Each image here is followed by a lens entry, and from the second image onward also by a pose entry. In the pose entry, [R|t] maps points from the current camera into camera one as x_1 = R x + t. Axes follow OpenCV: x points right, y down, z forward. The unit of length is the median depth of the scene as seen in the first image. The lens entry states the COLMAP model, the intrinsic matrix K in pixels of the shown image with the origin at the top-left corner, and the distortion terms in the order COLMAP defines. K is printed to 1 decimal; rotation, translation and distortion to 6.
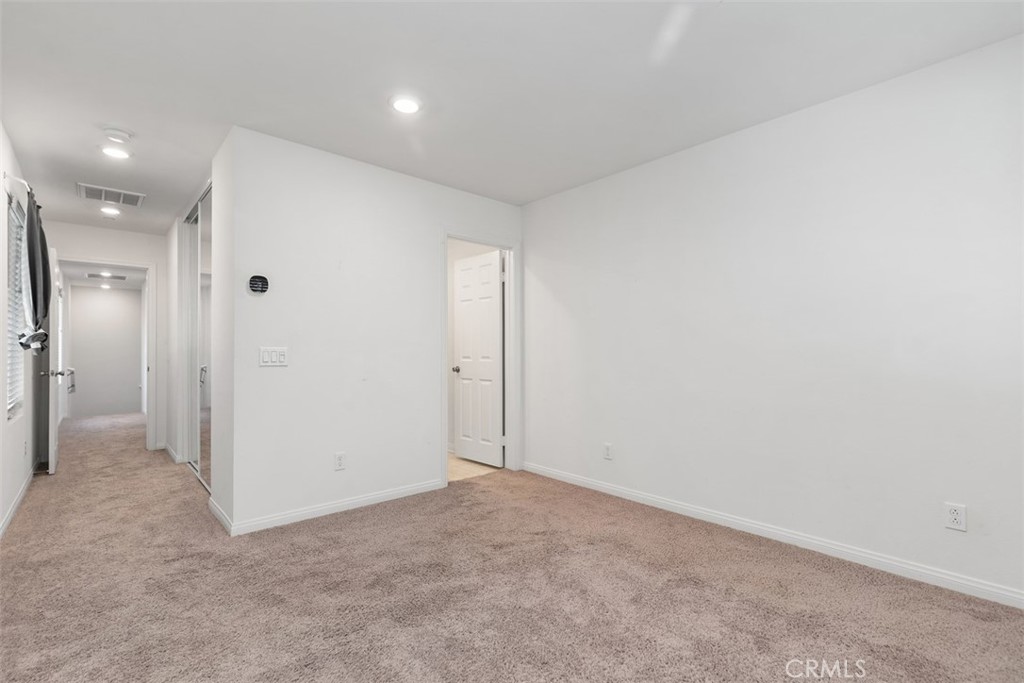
lens RADIAL K [[471.4, 0, 512.3], [0, 471.4, 349.1], [0, 0, 1]] dist [0.010413, -0.000523]
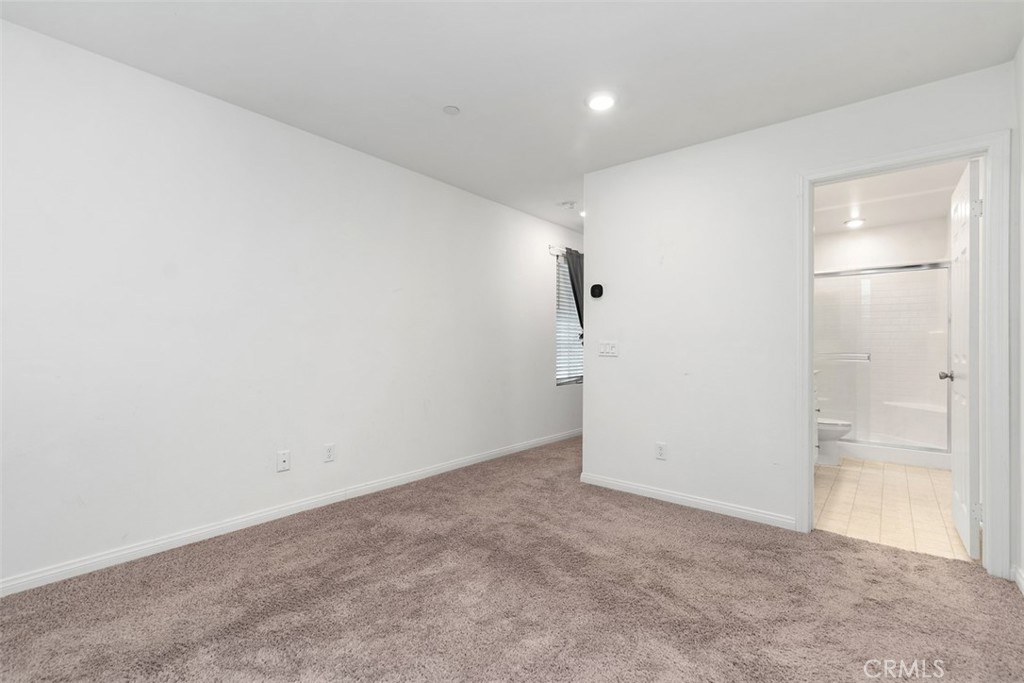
lens RADIAL K [[471.4, 0, 514.2], [0, 471.4, 346.3], [0, 0, 1]] dist [0.010413, -0.000523]
pose [[0.129918, -0.000589, -0.991525, 0.691080], [-0.003203, 0.999994, -0.001014, 0.012568], [0.991520, 0.003307, 0.129915, 0.619791]]
